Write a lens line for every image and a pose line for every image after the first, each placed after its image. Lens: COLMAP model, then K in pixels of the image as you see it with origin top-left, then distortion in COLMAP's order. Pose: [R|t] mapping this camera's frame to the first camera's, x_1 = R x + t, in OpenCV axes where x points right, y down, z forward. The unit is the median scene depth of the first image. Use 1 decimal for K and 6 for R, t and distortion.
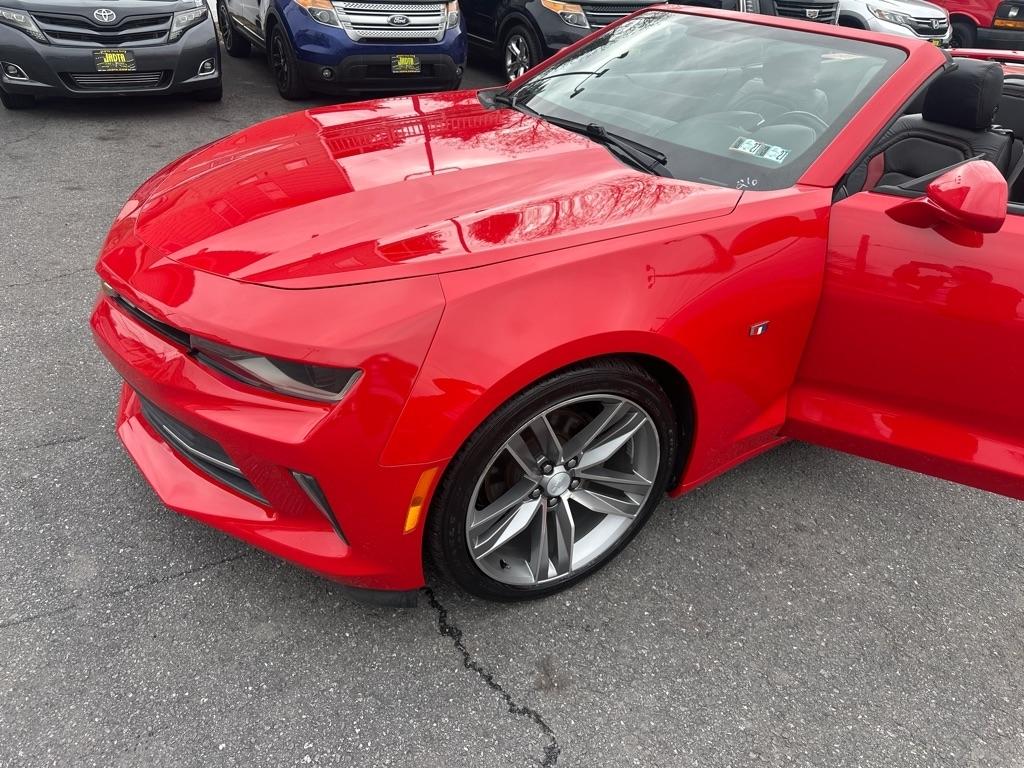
lens RADIAL K [[733.8, 0, 508.7], [0, 733.8, 384.6], [0, 0, 1]] dist [0.040032, -0.041588]
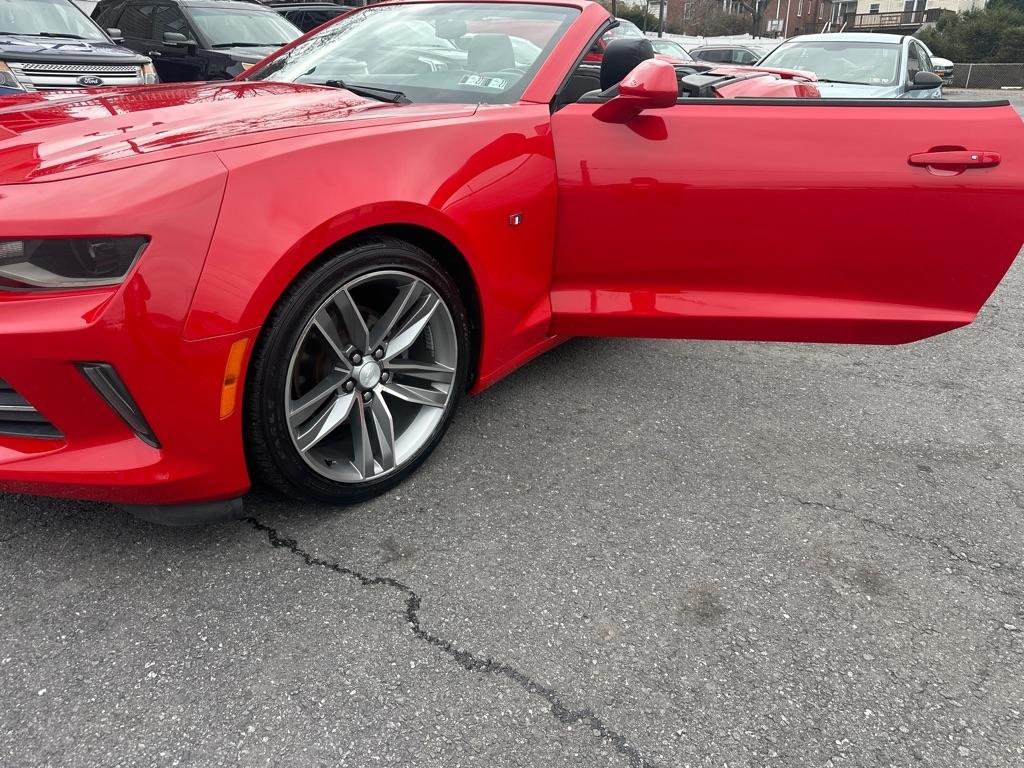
lens RADIAL K [[733.8, 0, 514.3], [0, 733.8, 390.1], [0, 0, 1]] dist [0.040032, -0.041588]
pose [[0.928272, -0.163129, 0.334215, -0.091791], [0.199449, 0.976866, -0.077159, 0.280865], [-0.313896, 0.138283, 0.939333, -0.036339]]
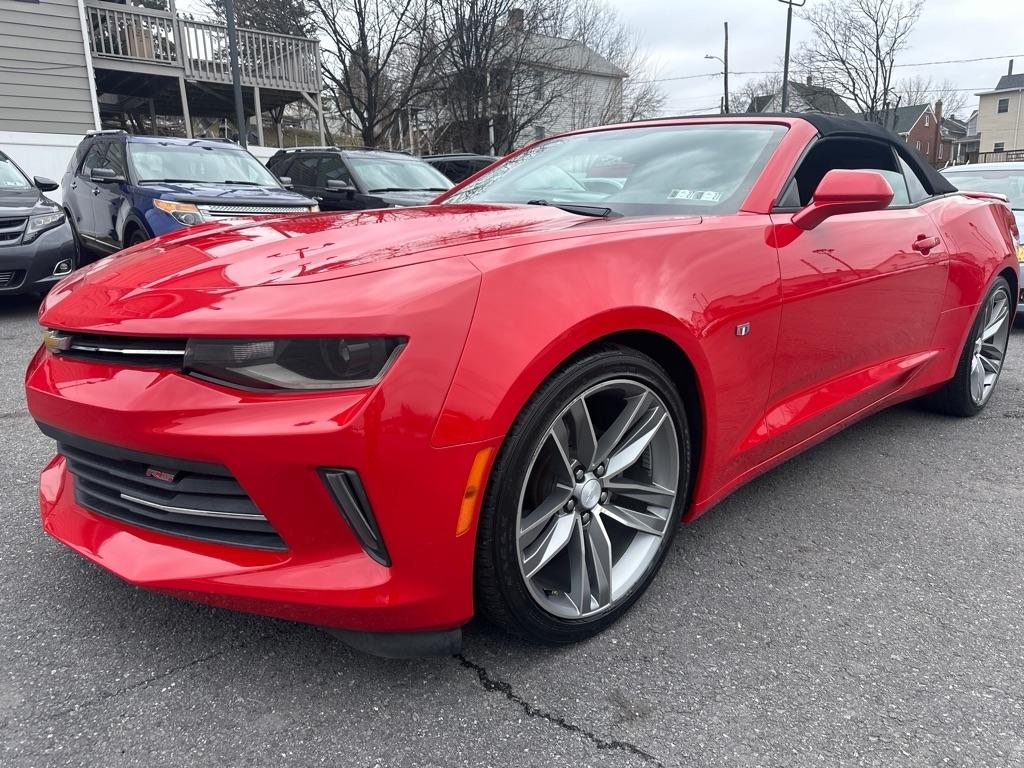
lens RADIAL K [[733.8, 0, 504.9], [0, 733.8, 386.3], [0, 0, 1]] dist [0.040032, -0.041588]
pose [[0.972777, -0.083234, 0.216279, -0.230338], [0.142872, 0.950212, -0.276921, 0.250229], [-0.182462, 0.300282, 0.936236, 0.105118]]
